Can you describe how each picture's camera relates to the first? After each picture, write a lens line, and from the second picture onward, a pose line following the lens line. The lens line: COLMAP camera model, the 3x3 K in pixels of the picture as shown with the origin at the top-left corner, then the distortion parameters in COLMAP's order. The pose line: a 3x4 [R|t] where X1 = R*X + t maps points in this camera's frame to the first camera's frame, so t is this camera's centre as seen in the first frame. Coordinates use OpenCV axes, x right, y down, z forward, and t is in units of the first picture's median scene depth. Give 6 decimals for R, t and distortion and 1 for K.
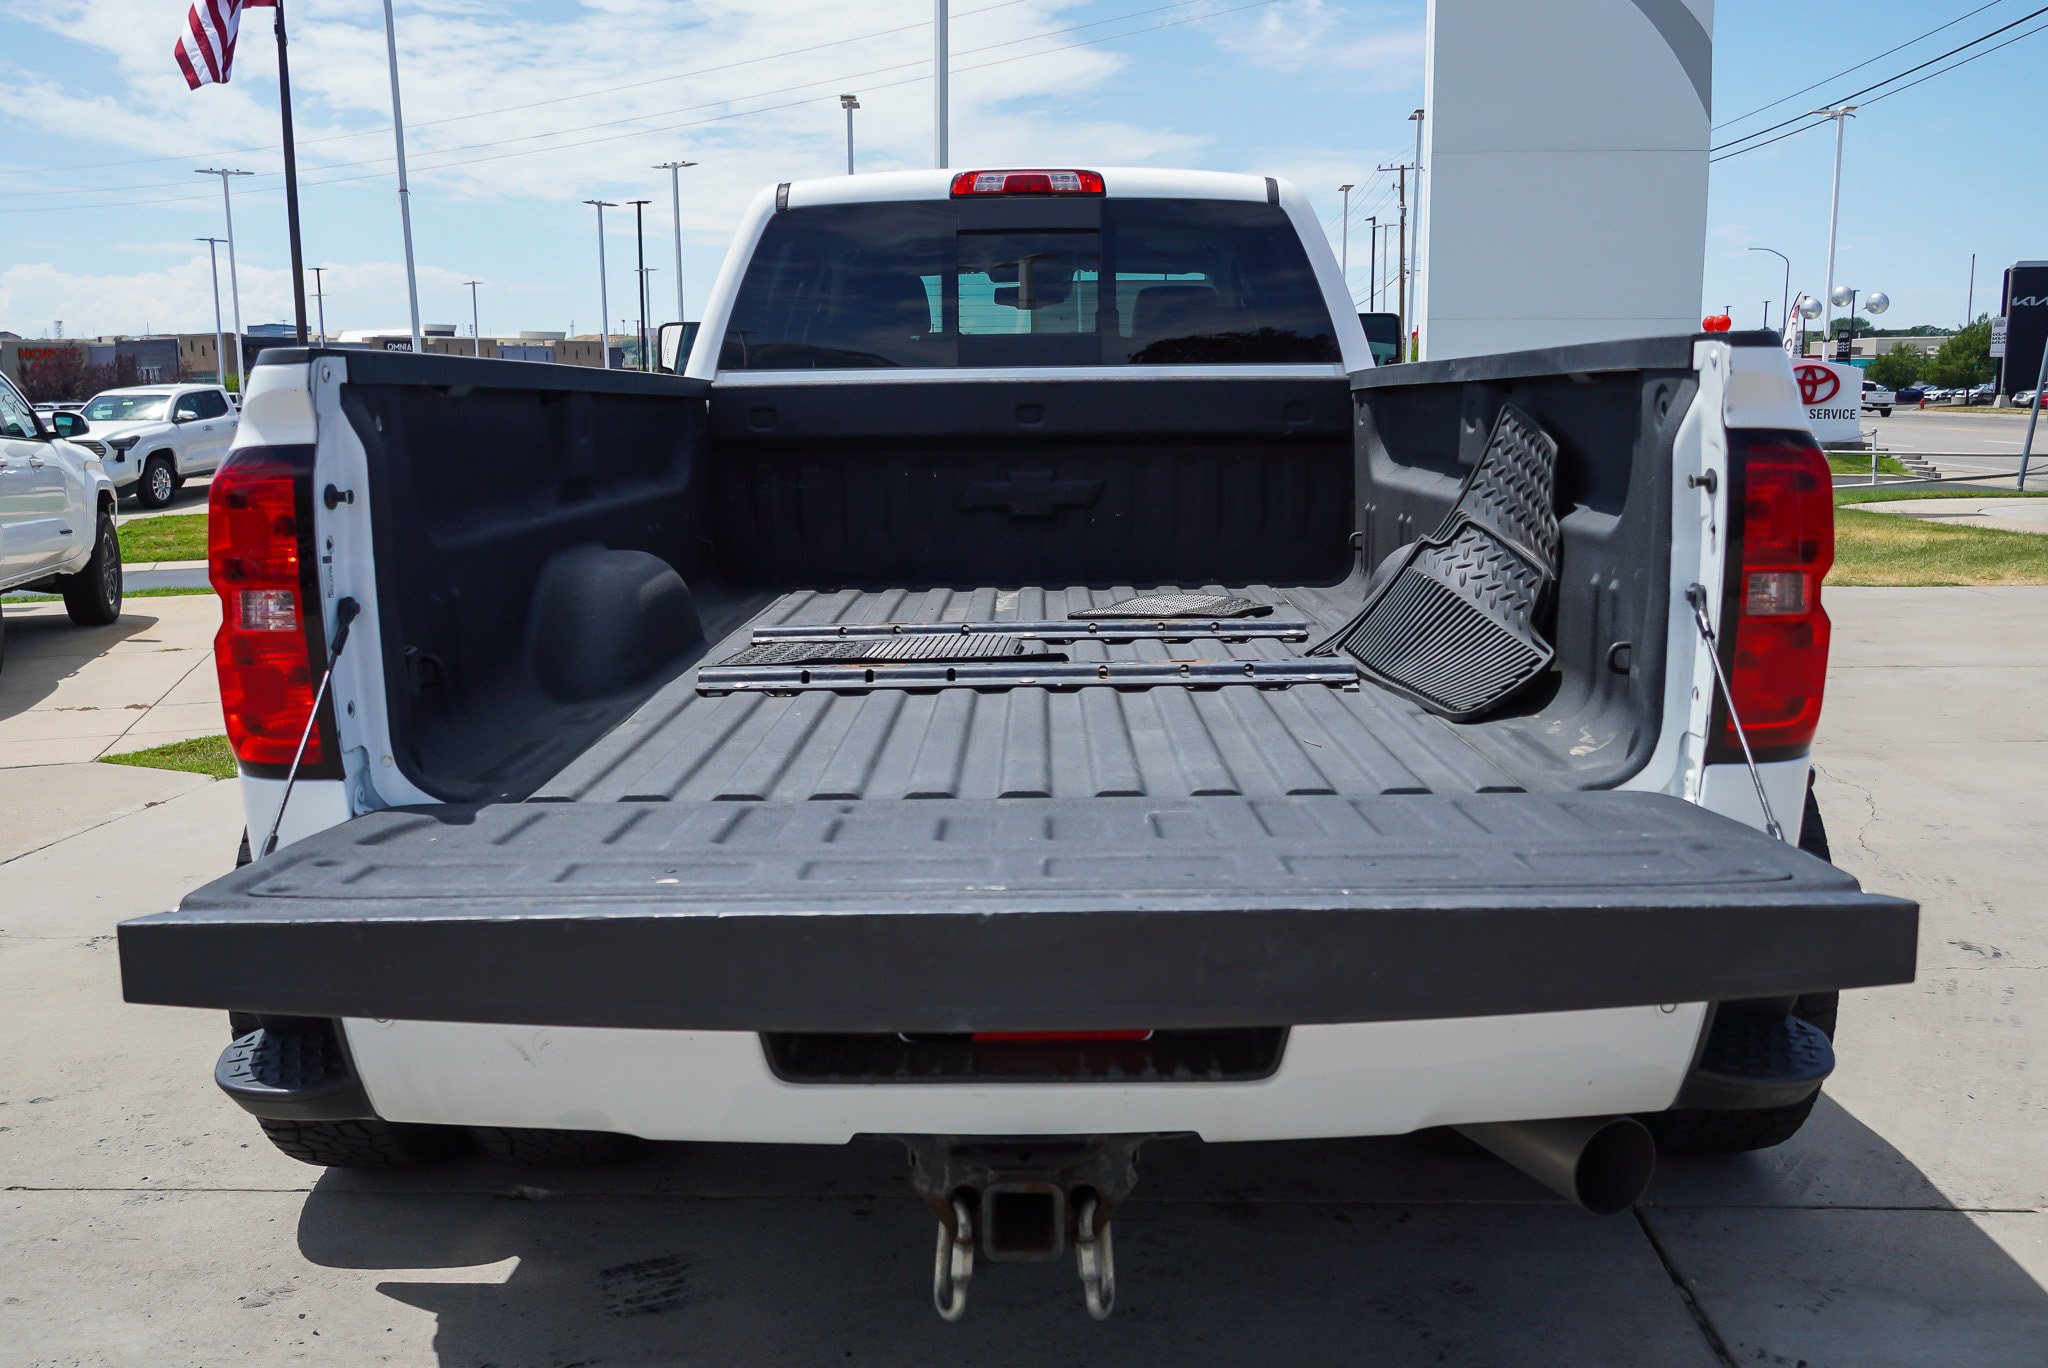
lens RADIAL K [[1766.5, 0, 1071.7], [0, 1766.5, 682.5], [0, 0, 1]] dist [-0.015082, -0.003348]
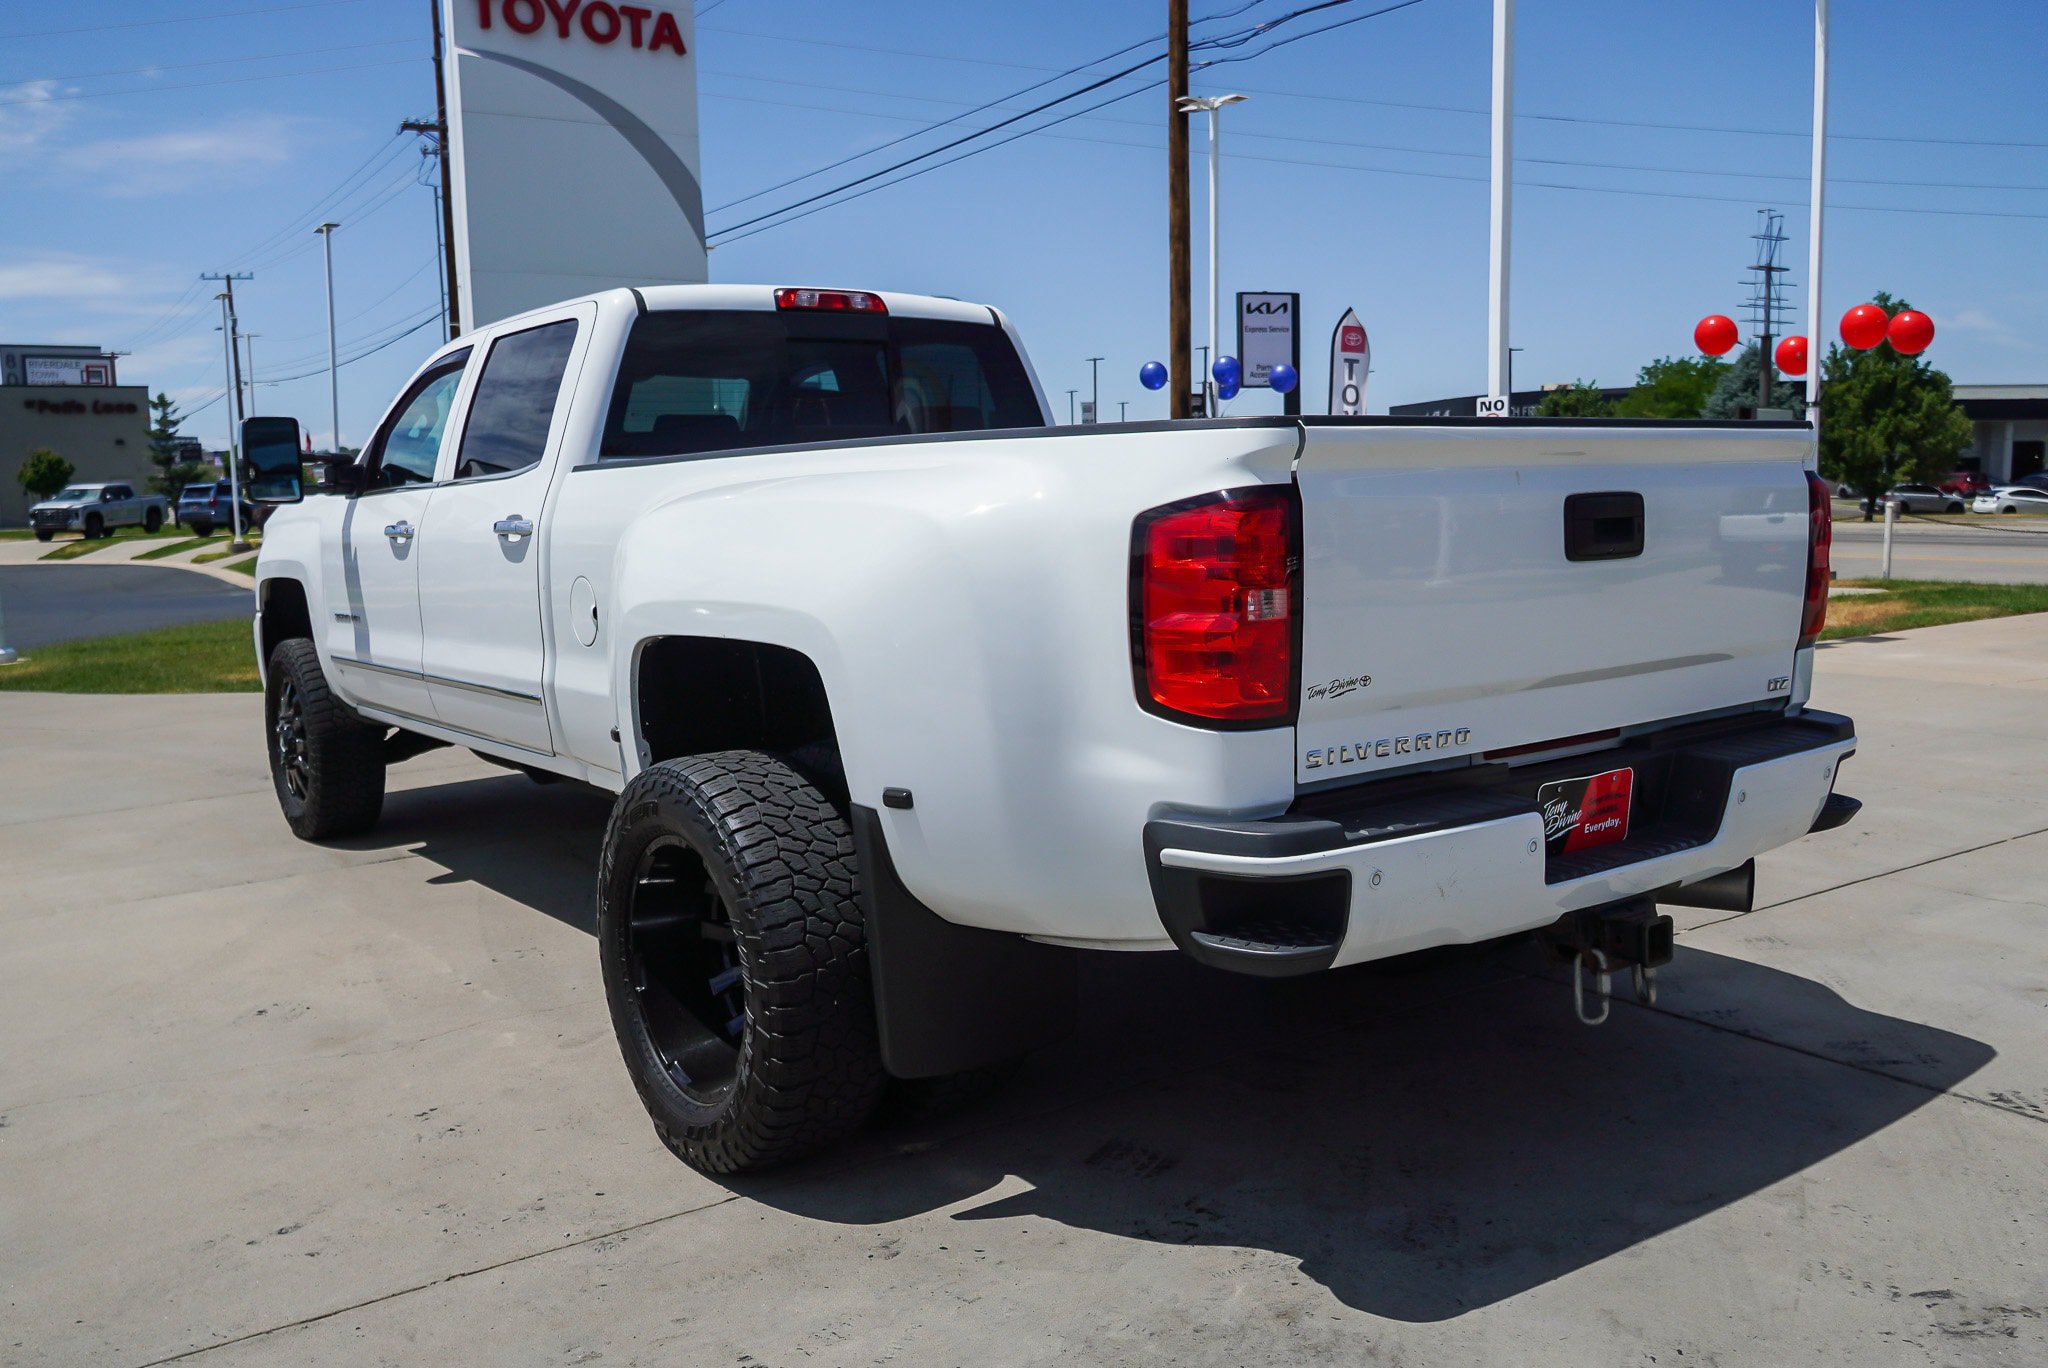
lens RADIAL K [[1704.2, 0, 1045.5], [0, 1704.2, 689.8], [0, 0, 1]] dist [-0.020822, -0.002027]
pose [[0.793926, -0.083042, 0.602317, -0.619290], [0.115160, 0.993236, -0.014856, 0.010950], [-0.597009, 0.081157, 0.798119, 0.018854]]
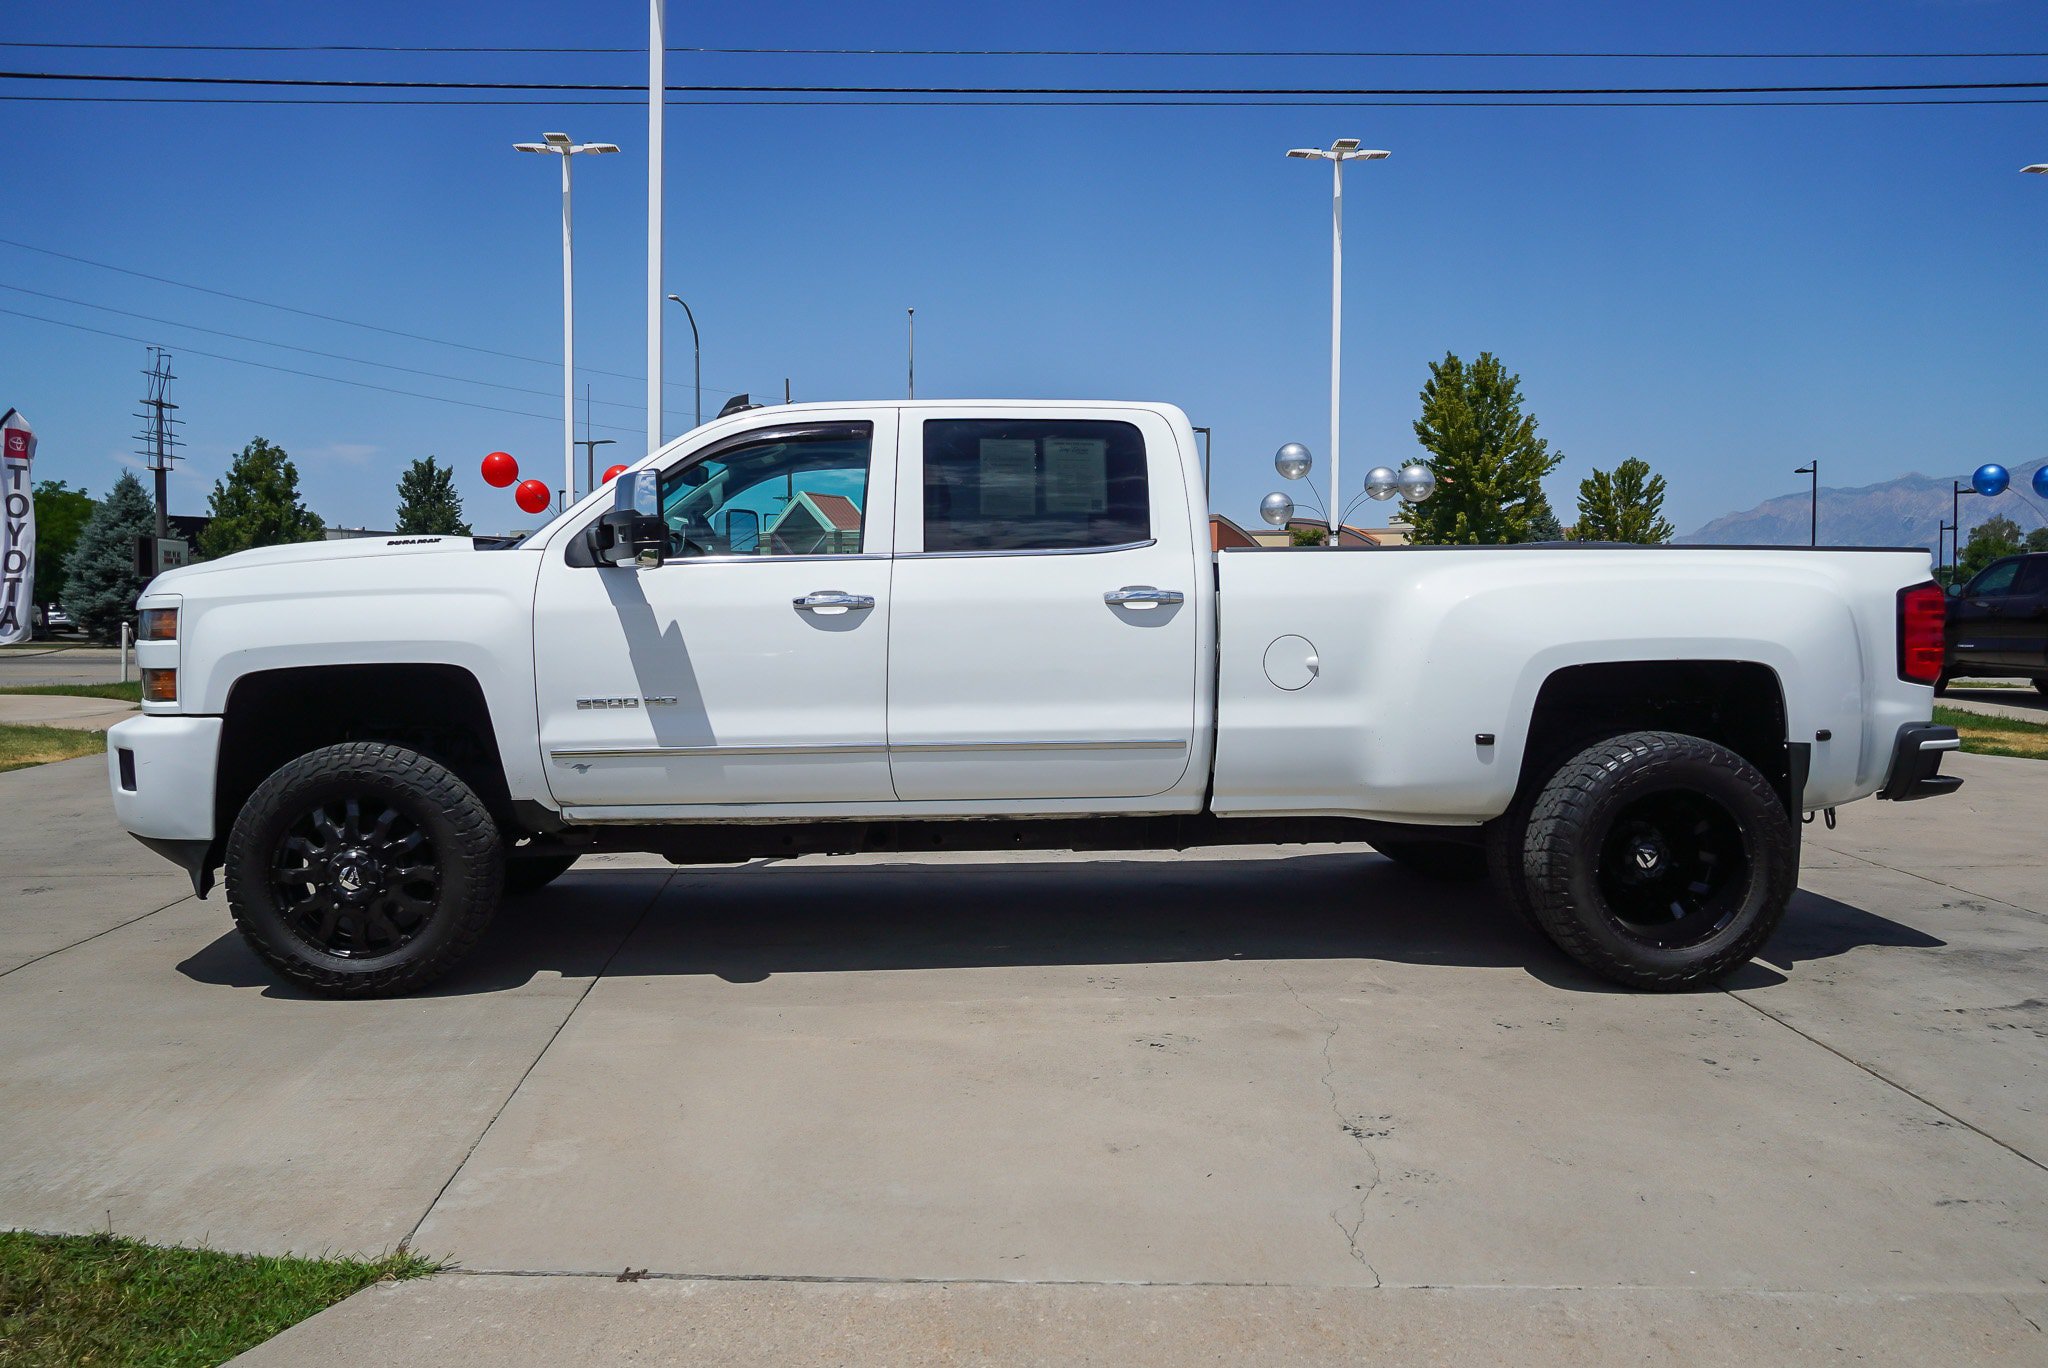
lens RADIAL K [[1648.7, 0, 1024.0], [0, 1648.7, 684.0], [0, 0, 1]] dist [-0.041946, 0.000580]
pose [[-0.063503, -0.043944, 0.997014, -1.527103], [0.163174, 0.985129, 0.053814, -0.181063], [-0.984552, 0.166104, -0.055388, 1.337407]]
